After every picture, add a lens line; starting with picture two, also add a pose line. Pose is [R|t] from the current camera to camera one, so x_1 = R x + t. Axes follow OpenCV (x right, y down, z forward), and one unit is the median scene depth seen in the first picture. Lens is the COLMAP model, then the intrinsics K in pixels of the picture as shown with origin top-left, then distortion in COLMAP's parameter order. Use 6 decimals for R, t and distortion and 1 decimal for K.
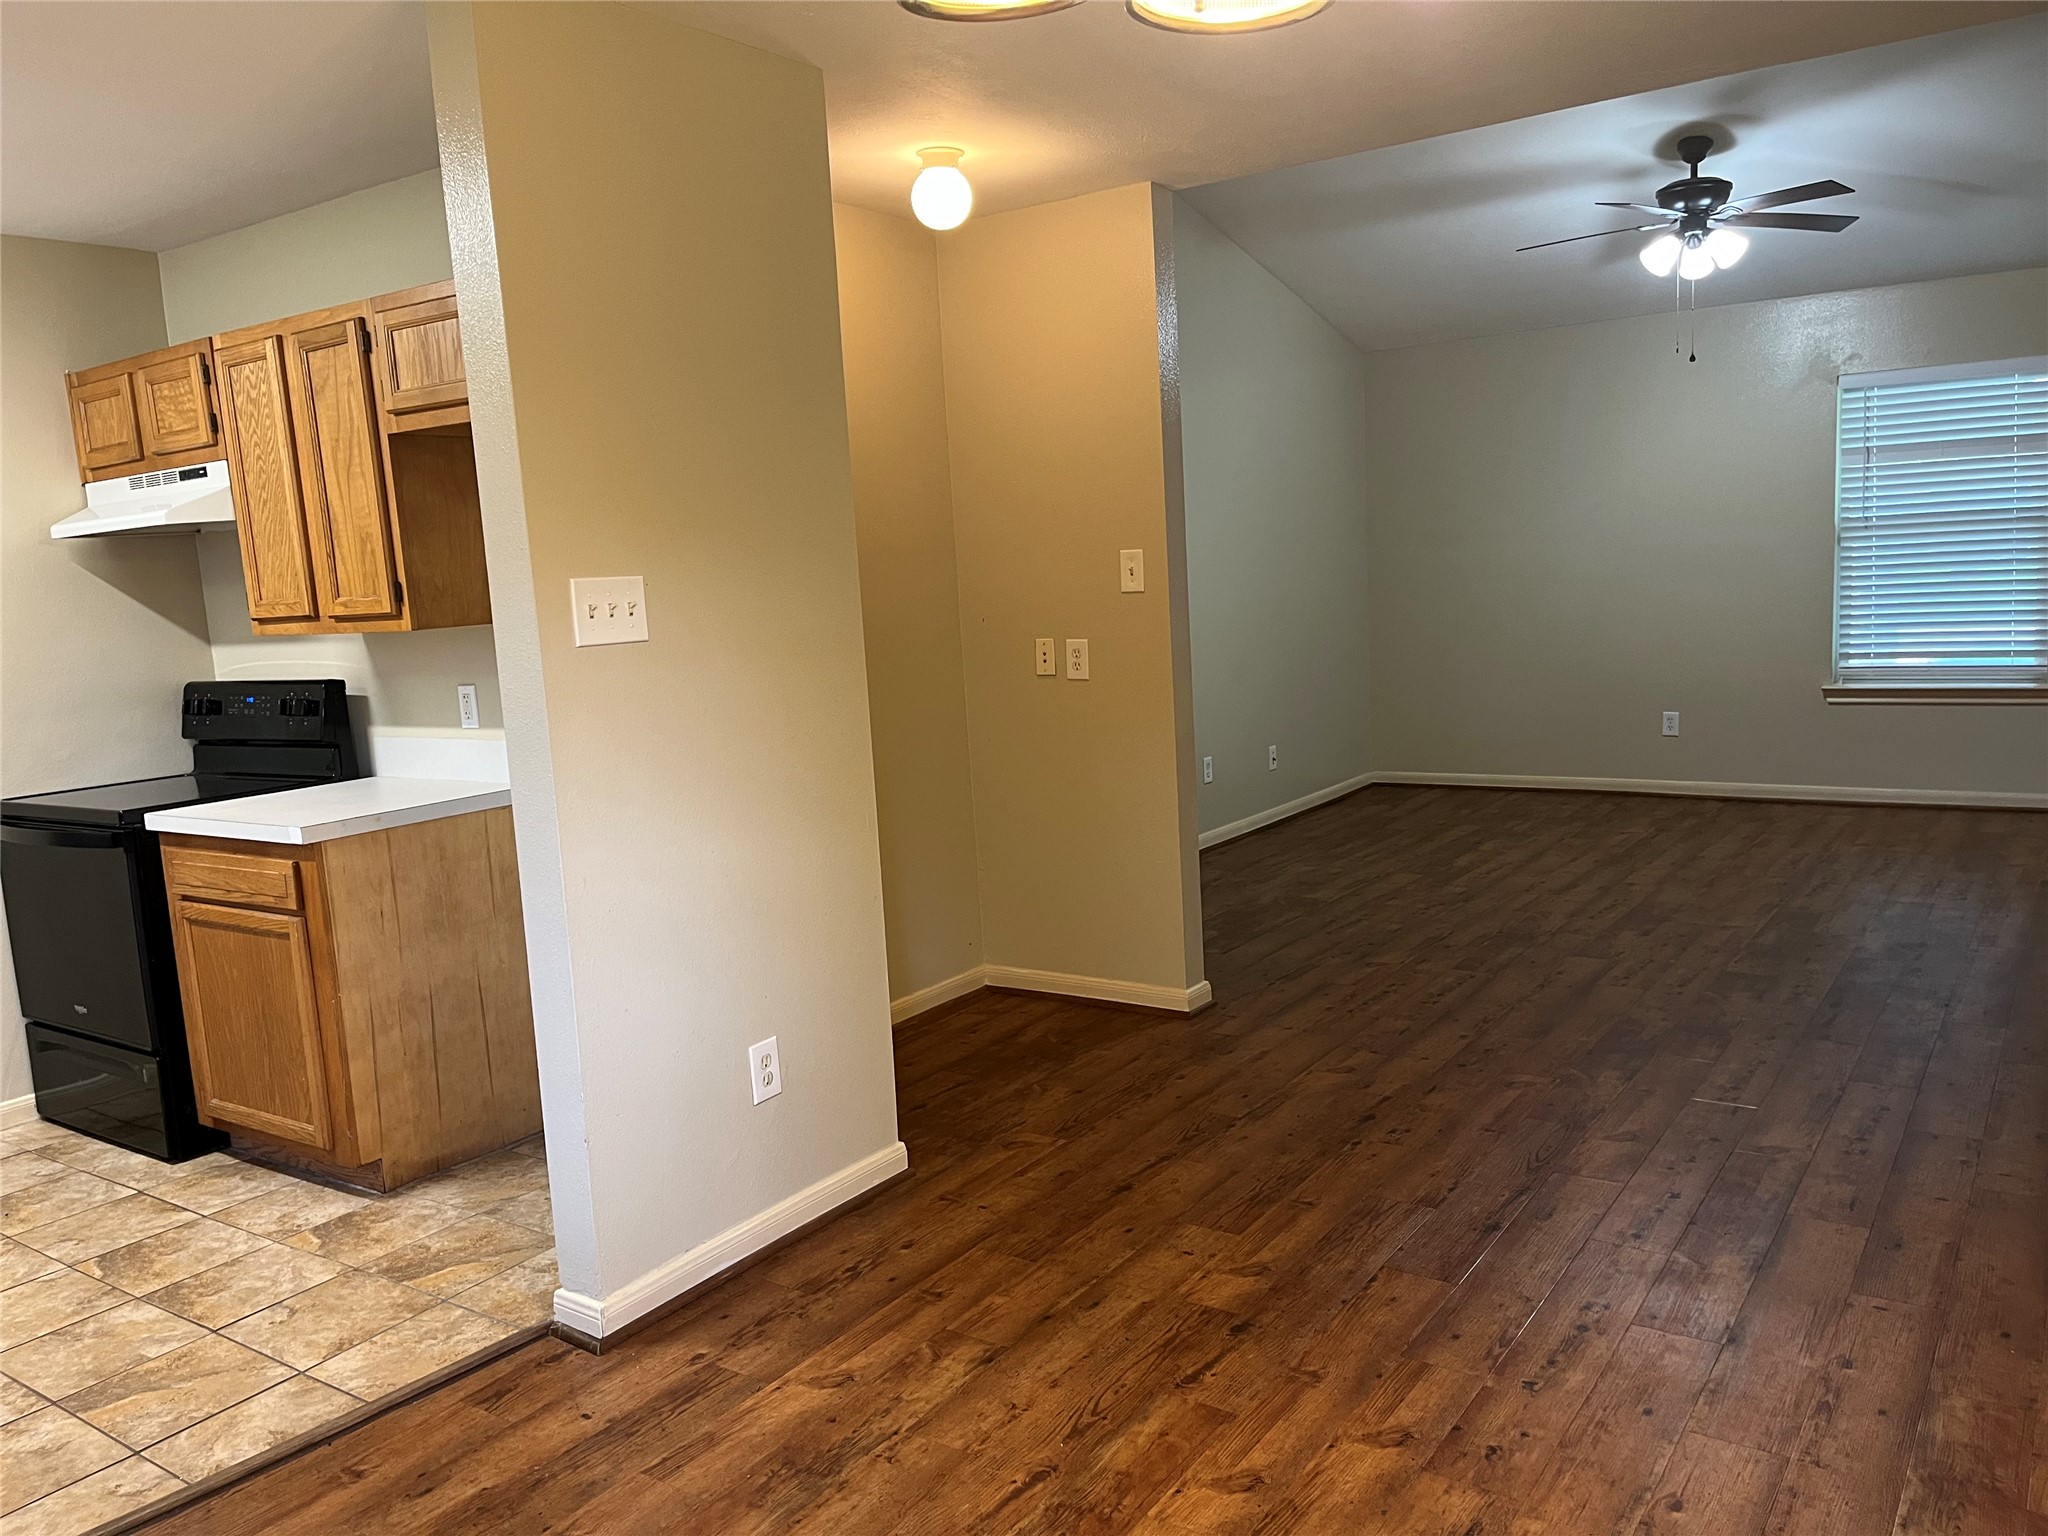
lens RADIAL K [[1541.7, 0, 1016.5], [0, 1541.7, 782.3], [0, 0, 1]] dist [0.116110, -0.163390]
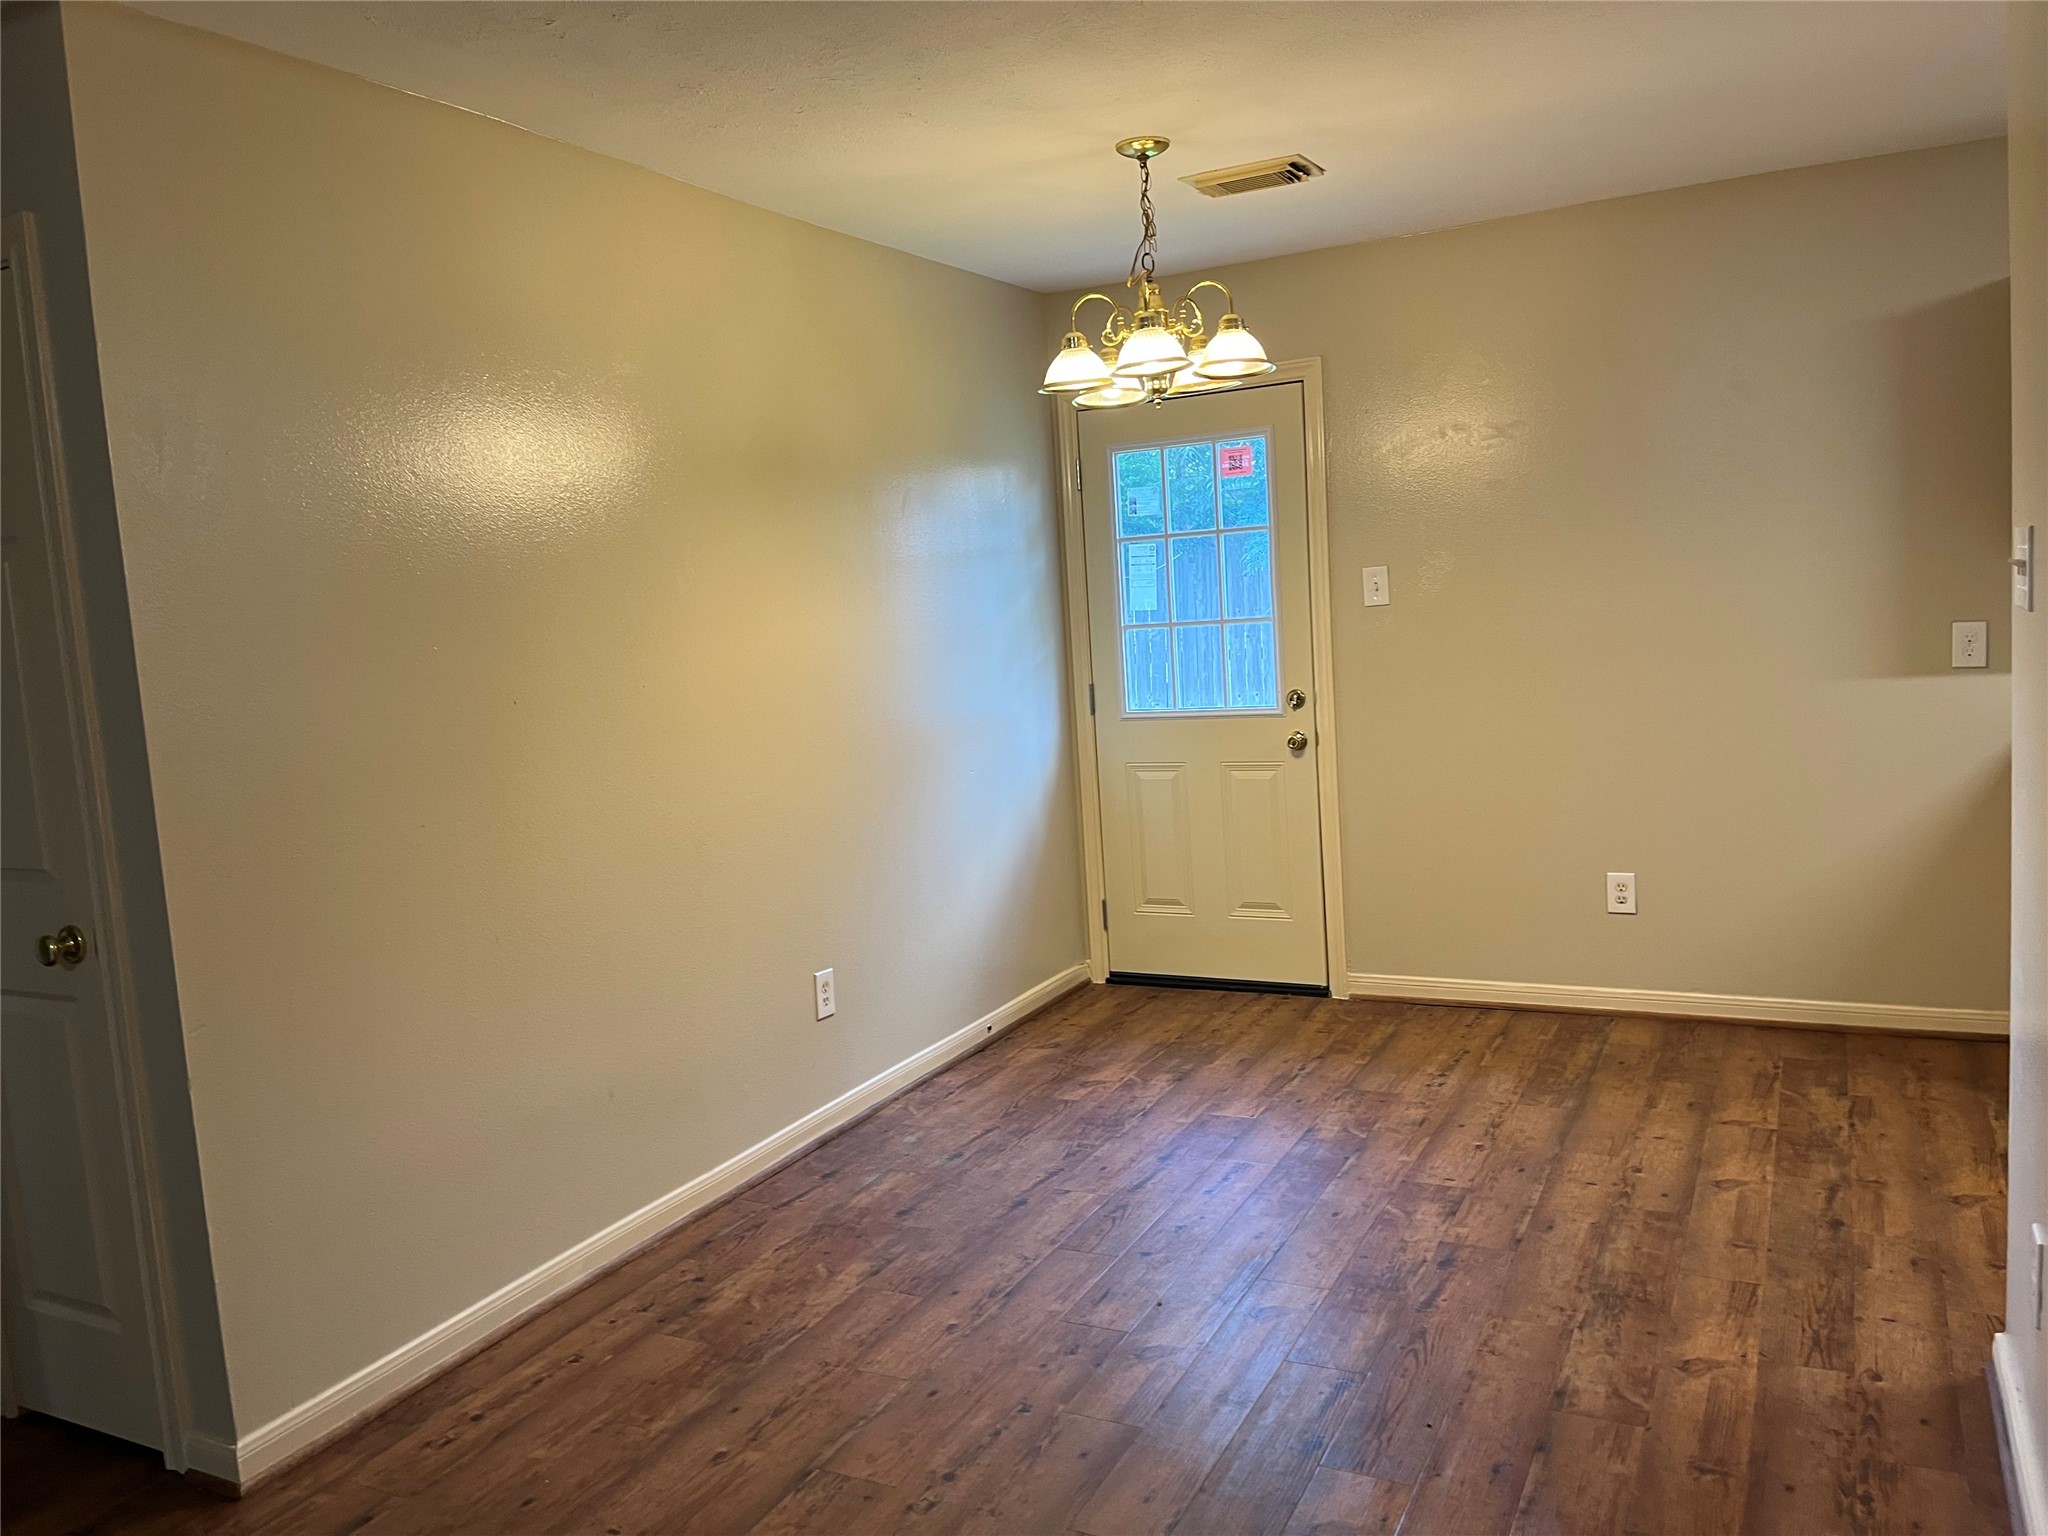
lens RADIAL K [[1563.0, 0, 1000.0], [0, 1563.0, 760.7], [0, 0, 1]] dist [0.087602, -0.104485]
pose [[-0.984443, 0.136893, -0.110150, 0.275754], [0.106158, 0.962937, 0.247959, -0.209352], [0.140011, 0.232408, -0.962488, 1.323505]]
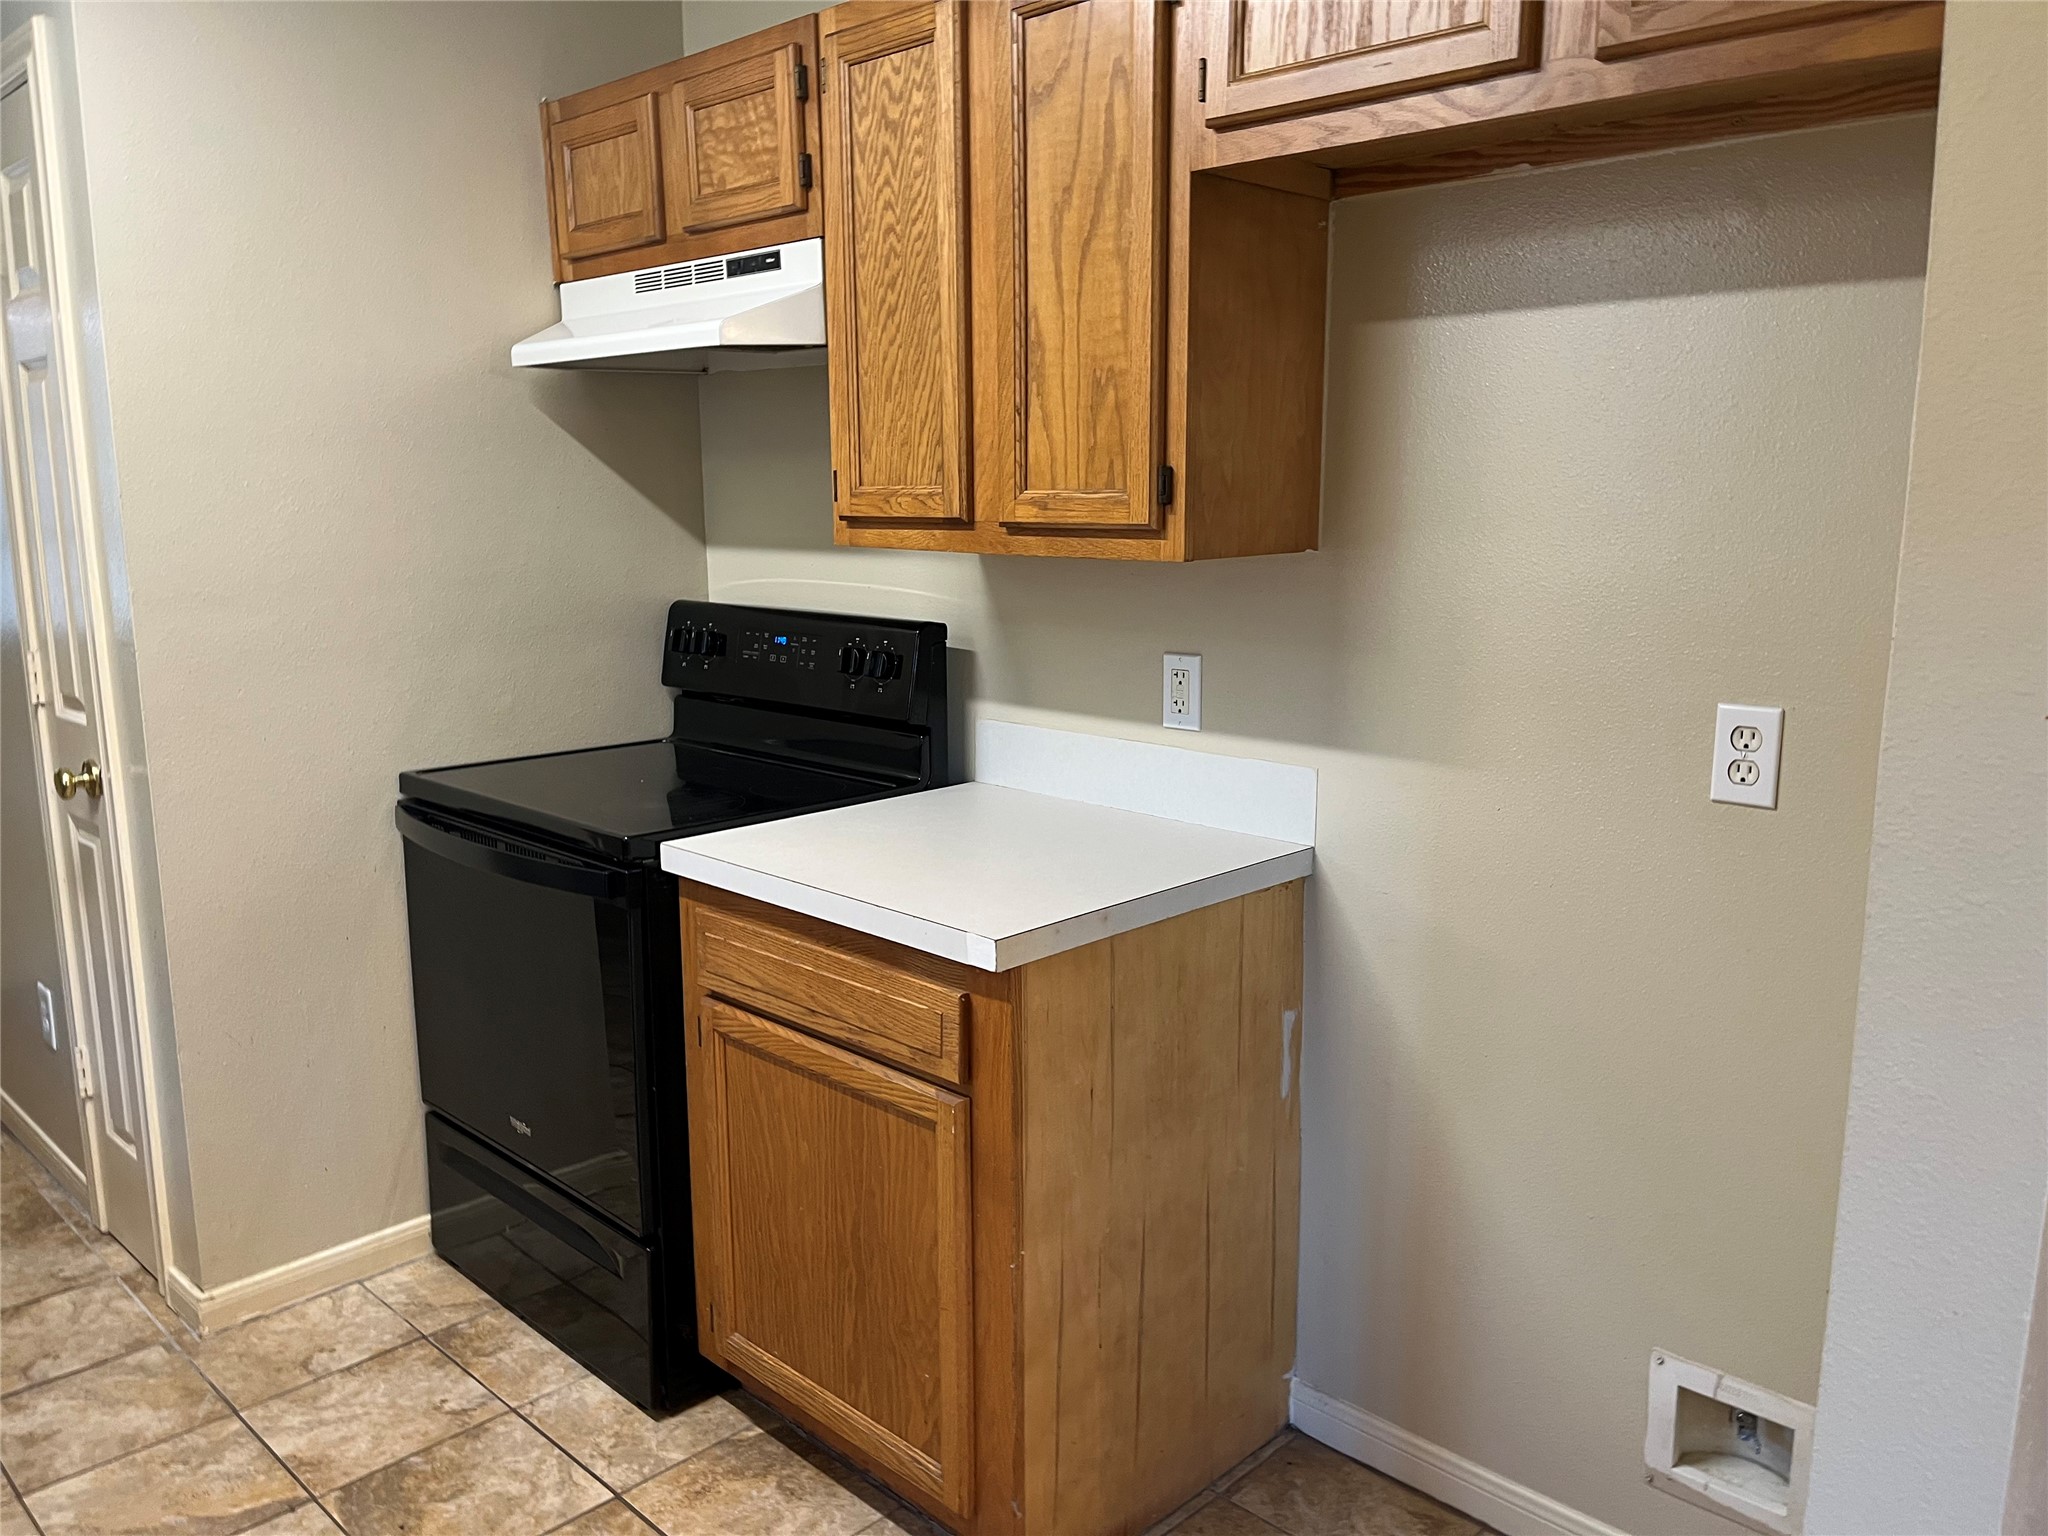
lens RADIAL K [[1556.7, 0, 1016.1], [0, 1556.7, 761.8], [0, 0, 1]] dist [0.066113, -0.101012]
pose [[0.984319, 0.085000, -0.154569, -0.345692], [-0.077978, 0.995653, 0.050945, -0.050945], [0.158228, -0.038093, 0.986668, 0.461155]]
